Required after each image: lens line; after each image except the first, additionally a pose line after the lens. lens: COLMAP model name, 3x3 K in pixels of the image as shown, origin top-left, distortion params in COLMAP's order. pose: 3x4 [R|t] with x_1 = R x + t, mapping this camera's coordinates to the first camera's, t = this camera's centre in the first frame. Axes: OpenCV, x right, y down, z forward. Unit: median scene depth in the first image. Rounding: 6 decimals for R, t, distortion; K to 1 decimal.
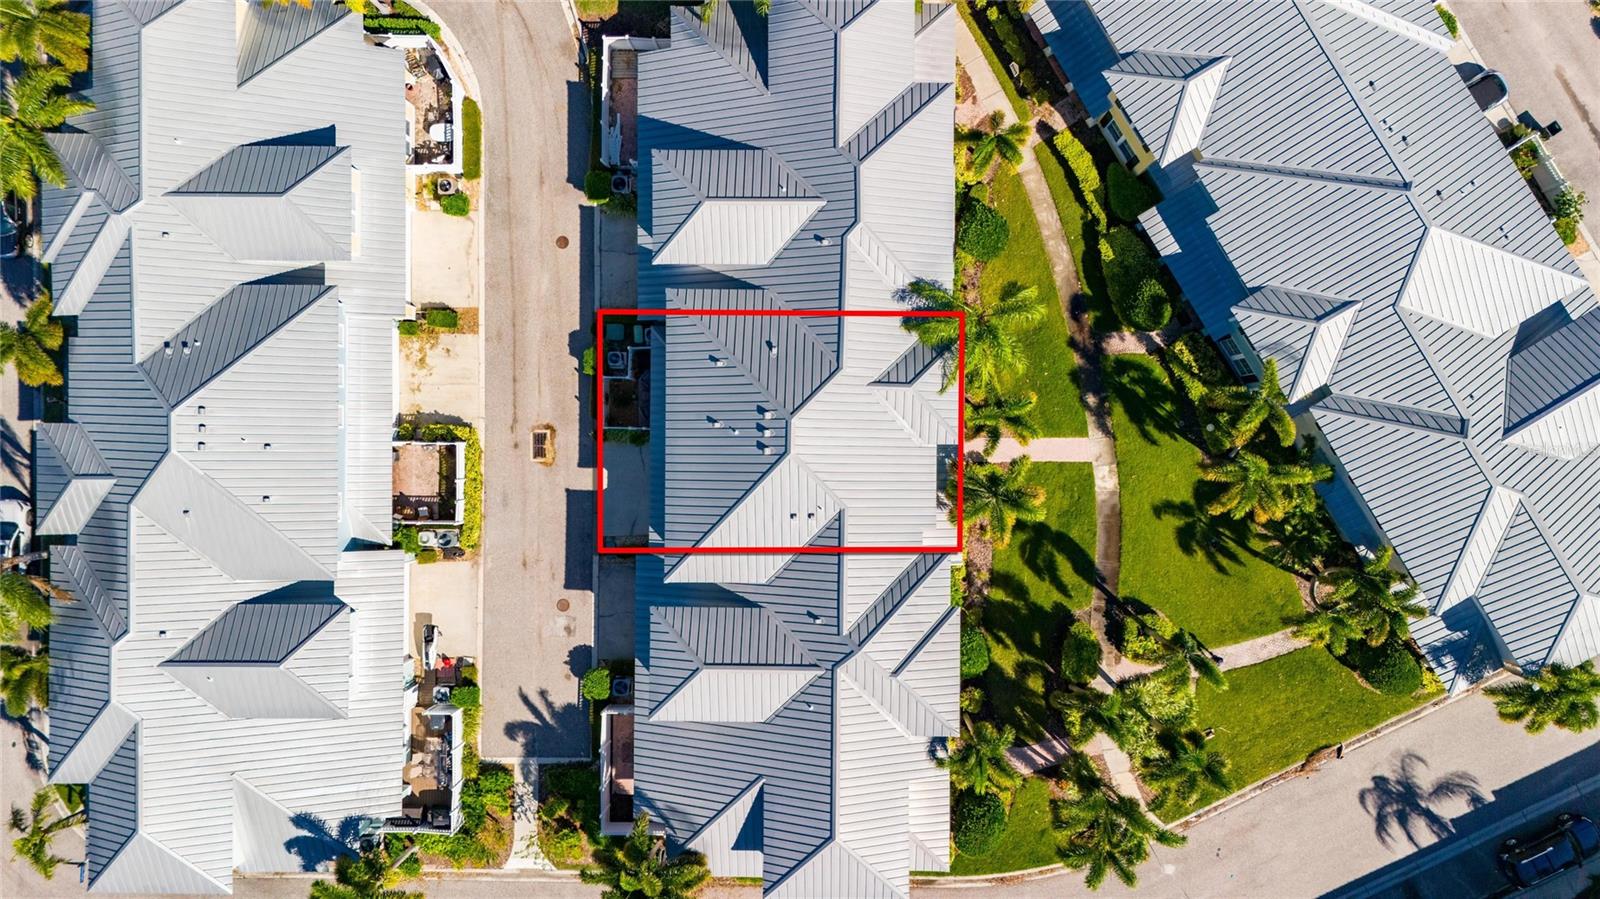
lens RADIAL K [[1174.4, 0, 803.1], [0, 1174.4, 449.1], [0, 0, 1]] dist [0.077684, -0.078832]
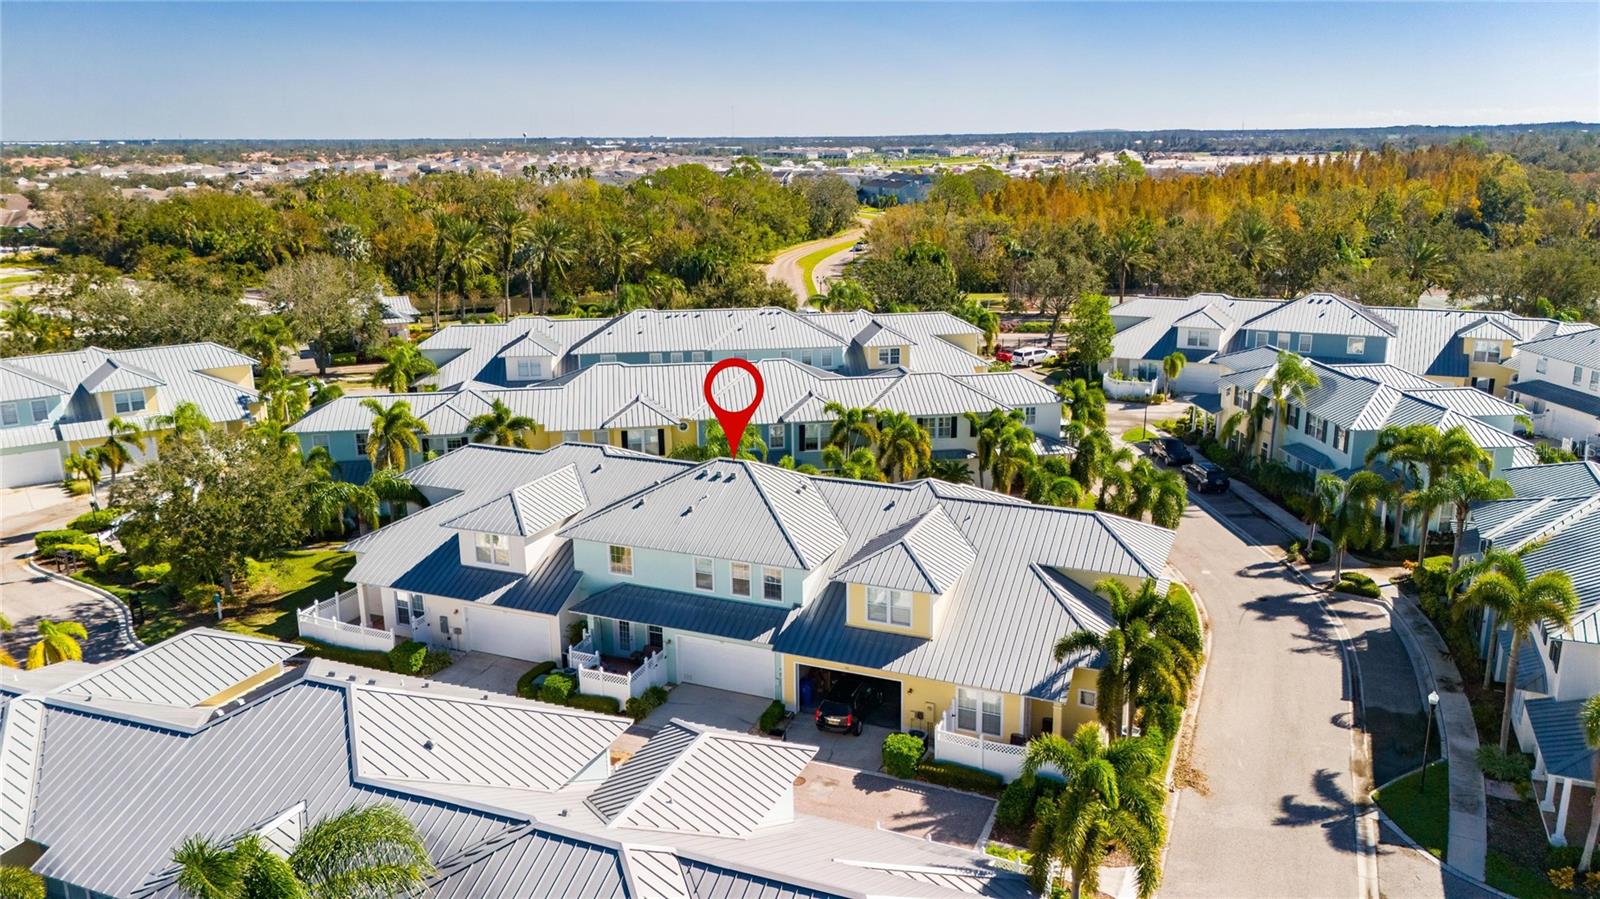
lens RADIAL K [[1174.4, 0, 803.1], [0, 1174.4, 449.1], [0, 0, 1]] dist [0.077684, -0.078832]
pose [[0.386571, -0.210531, 0.897908, -0.859910], [0.922258, 0.089833, -0.375991, 0.411218], [-0.001504, 0.973451, 0.228891, 0.607242]]
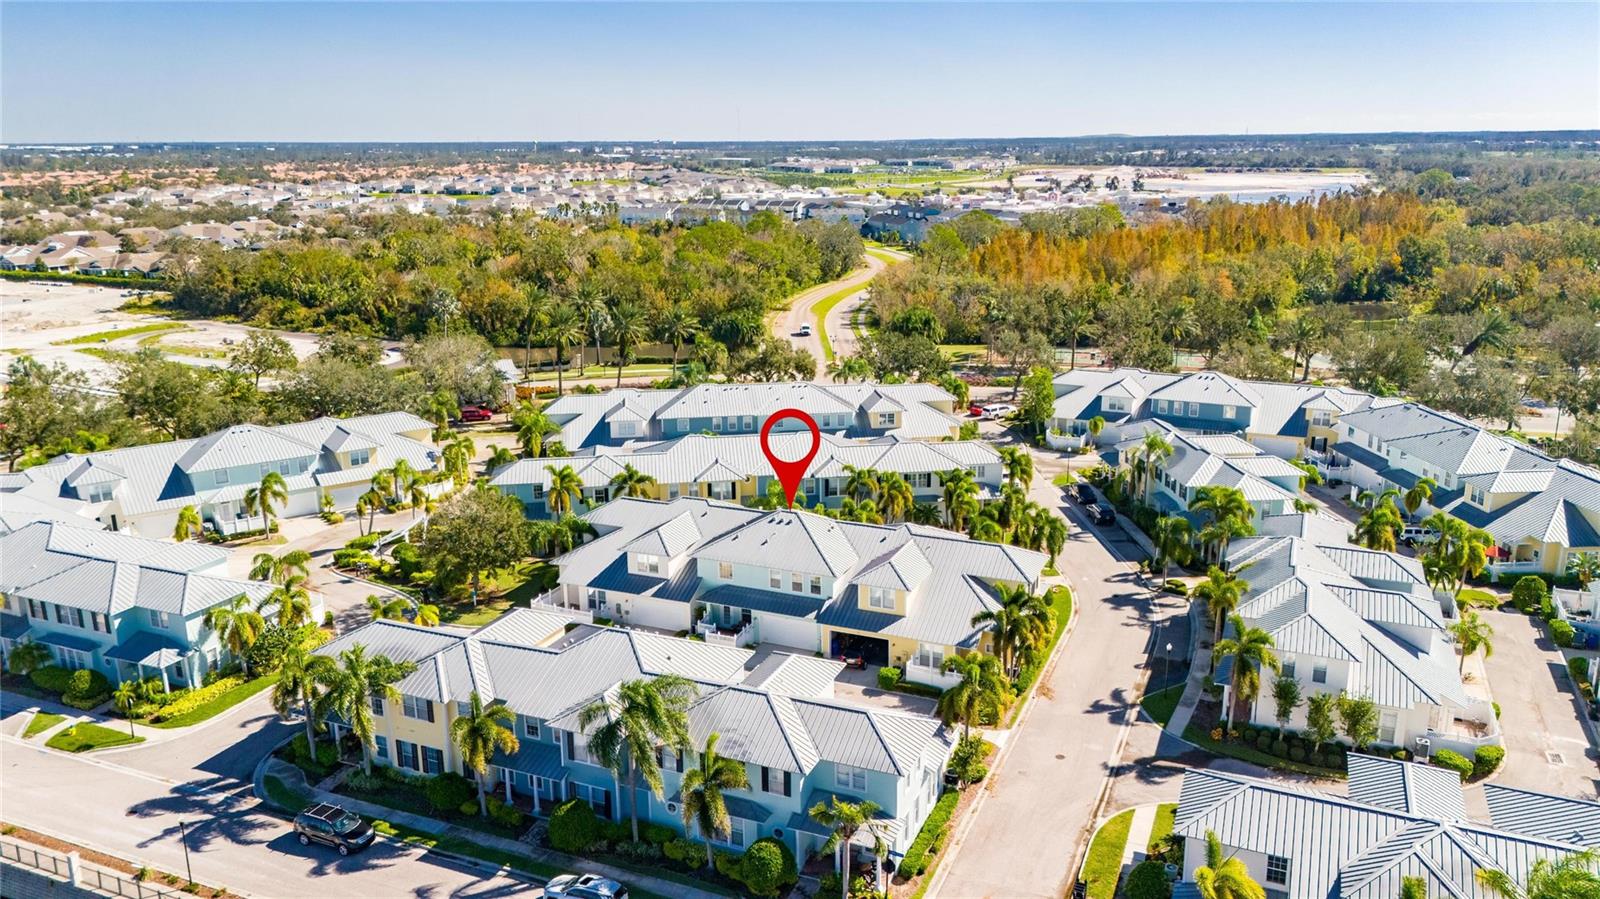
lens RADIAL K [[1166.2, 0, 800.0], [0, 1166.2, 449.5], [0, 0, 1]] dist [0.125630, -0.177544]
pose [[0.392972, -0.207918, 0.895736, -1.445996], [0.919547, 0.091543, -0.382169, 0.619469], [-0.002538, 0.973853, 0.227164, 0.384668]]
